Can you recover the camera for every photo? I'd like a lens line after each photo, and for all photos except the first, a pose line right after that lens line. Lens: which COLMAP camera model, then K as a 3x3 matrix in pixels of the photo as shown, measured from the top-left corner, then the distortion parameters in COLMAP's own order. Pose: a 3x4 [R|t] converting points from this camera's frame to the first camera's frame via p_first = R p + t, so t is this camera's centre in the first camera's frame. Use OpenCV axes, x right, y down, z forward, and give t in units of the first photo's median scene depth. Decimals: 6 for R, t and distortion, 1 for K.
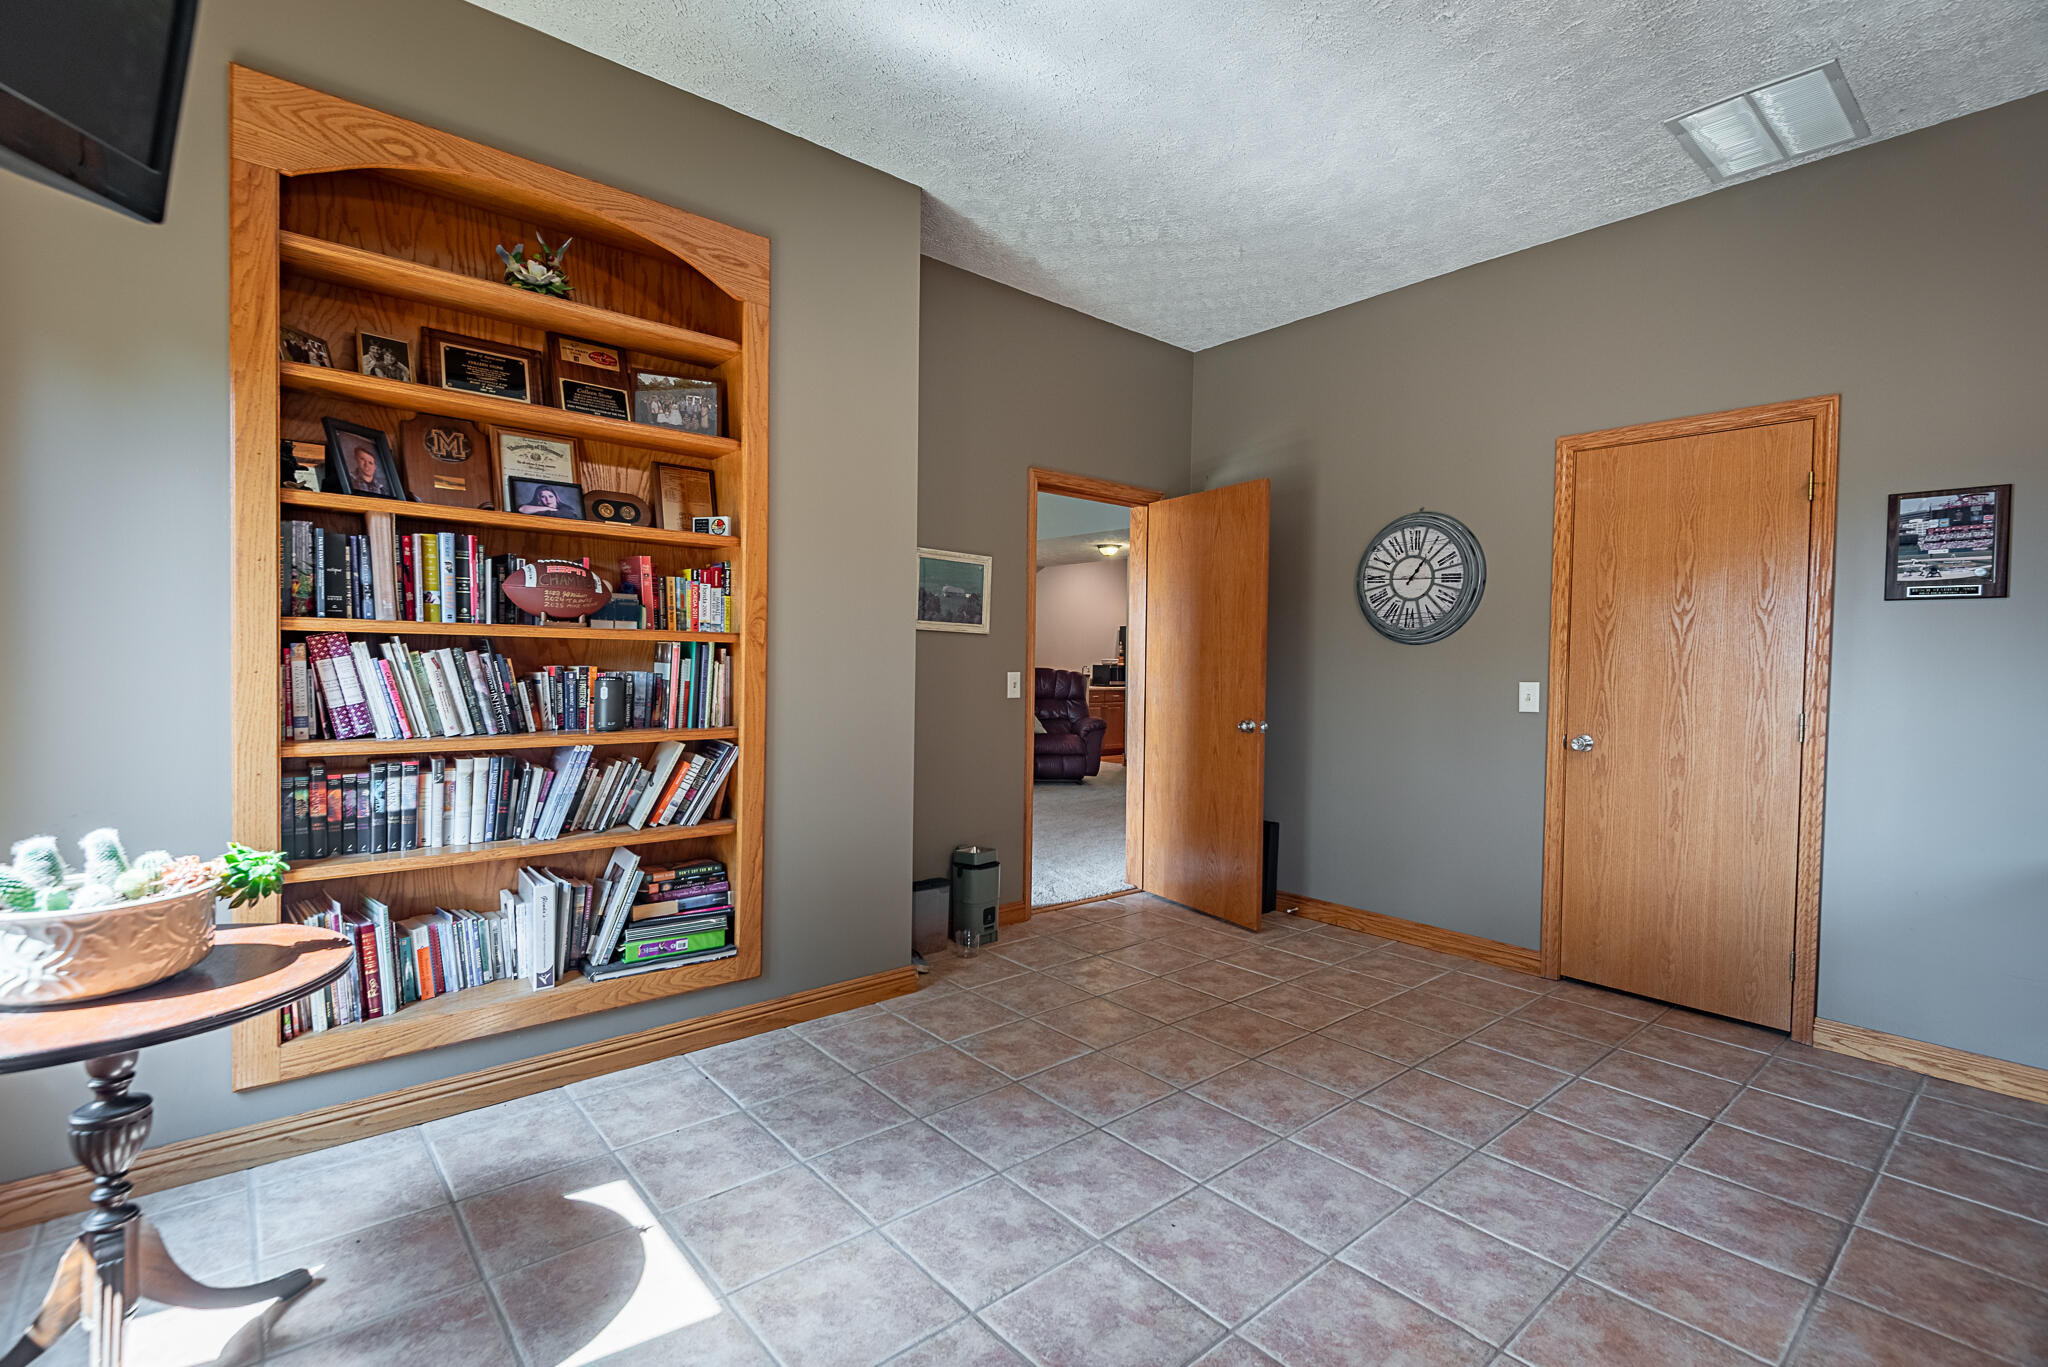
lens RADIAL K [[937.1, 0, 1018.1], [0, 937.1, 678.5], [0, 0, 1]] dist [0.000119, -0.000148]
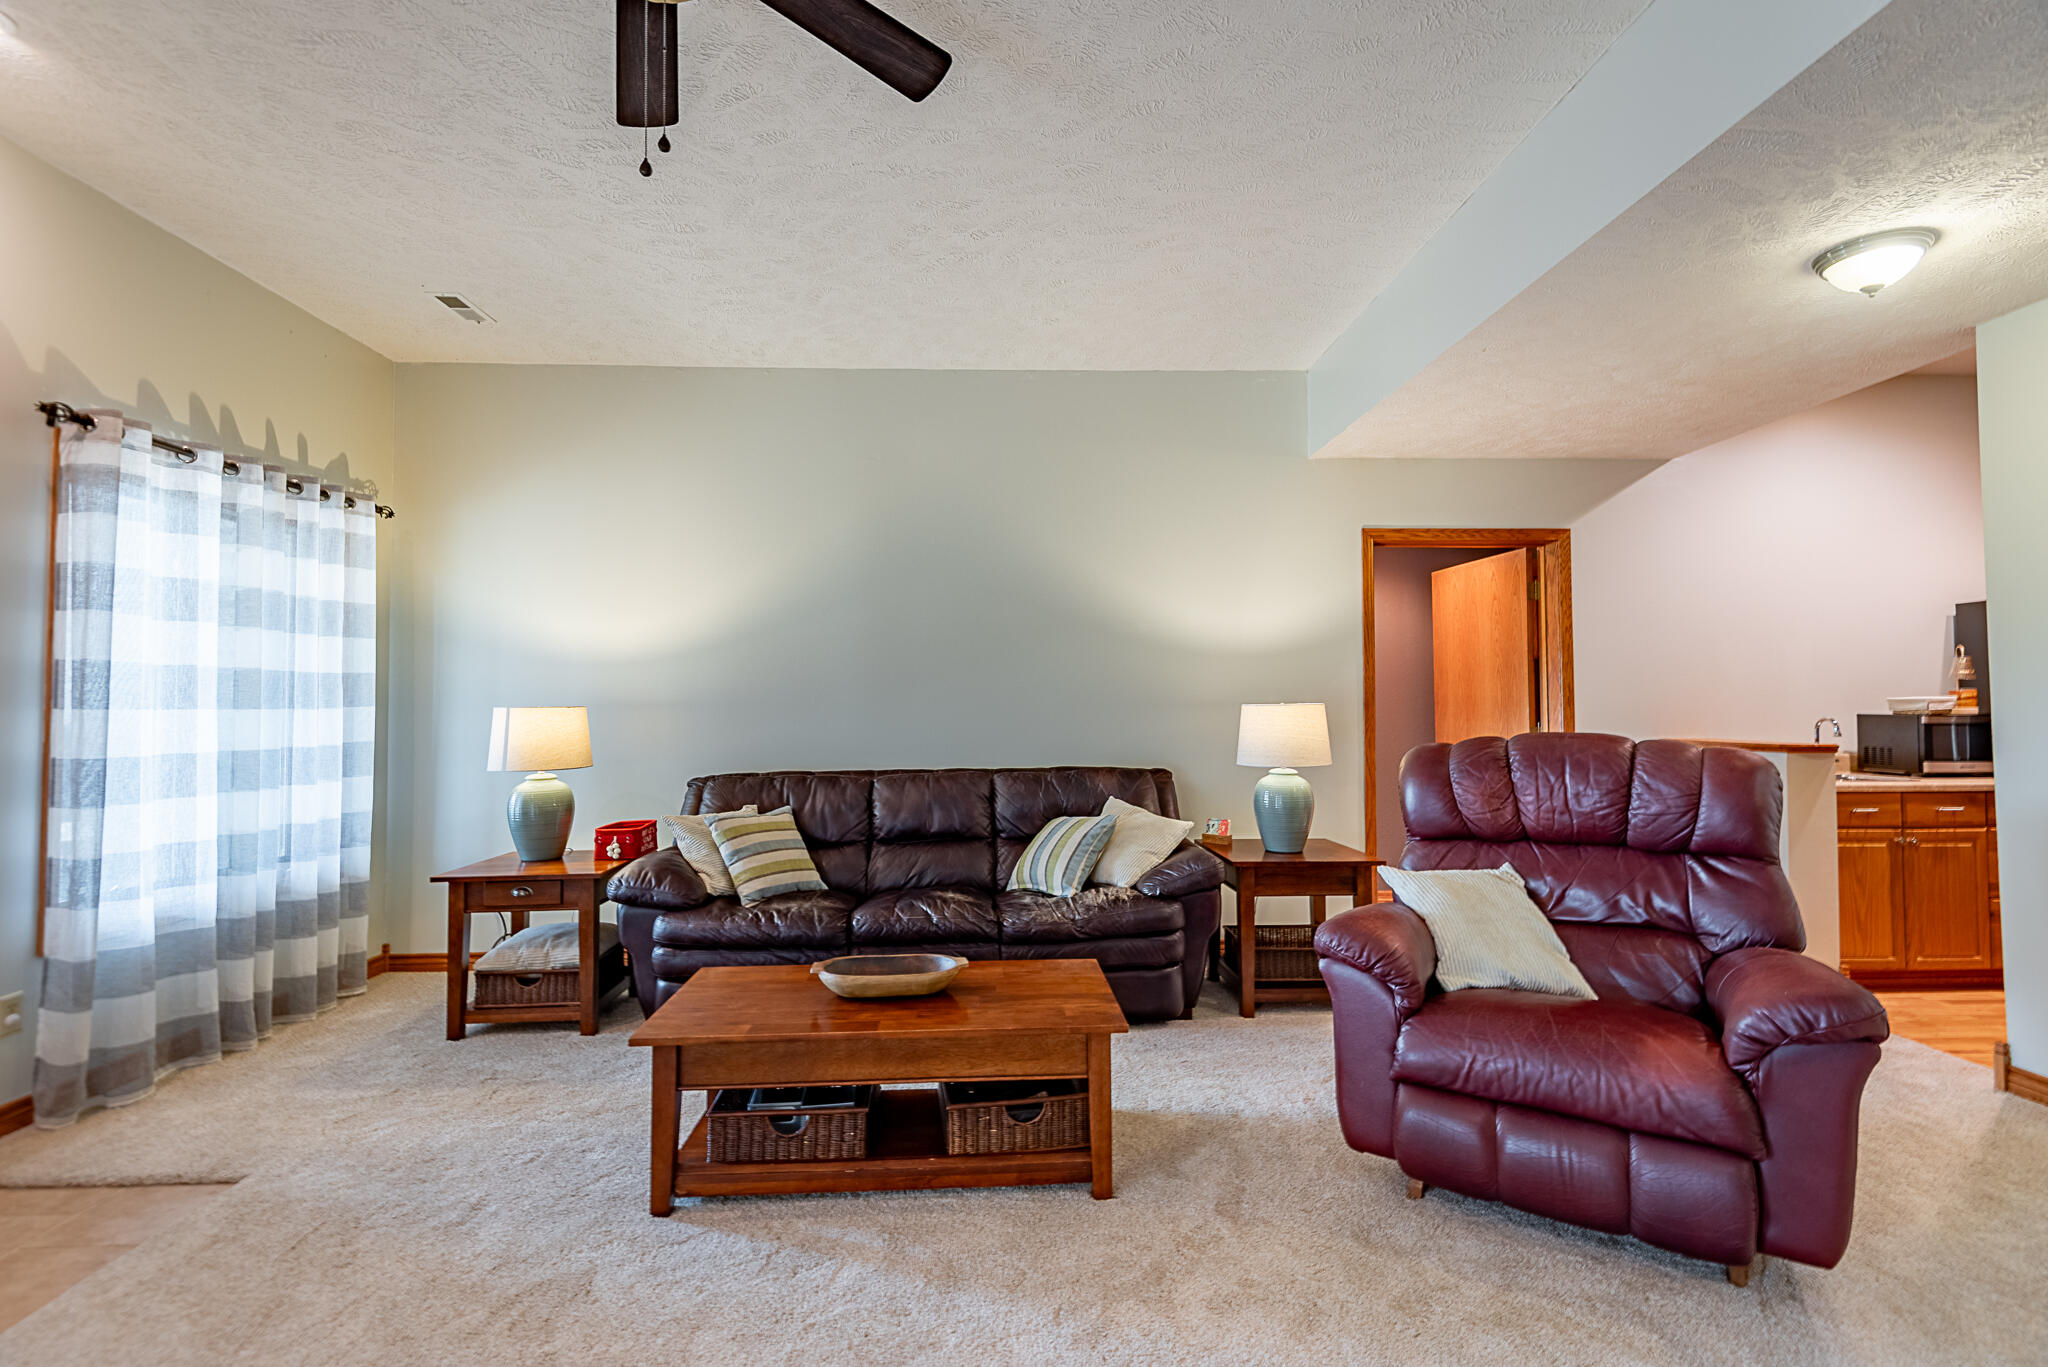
lens RADIAL K [[937.1, 0, 1025.2], [0, 937.1, 683.0], [0, 0, 1]] dist [0.000119, -0.000148]
pose [[0.777923, -0.036226, -0.627314, 0.074137], [0.004663, 0.998642, -0.051887, -0.012017], [0.628342, 0.037439, 0.777036, 0.679989]]
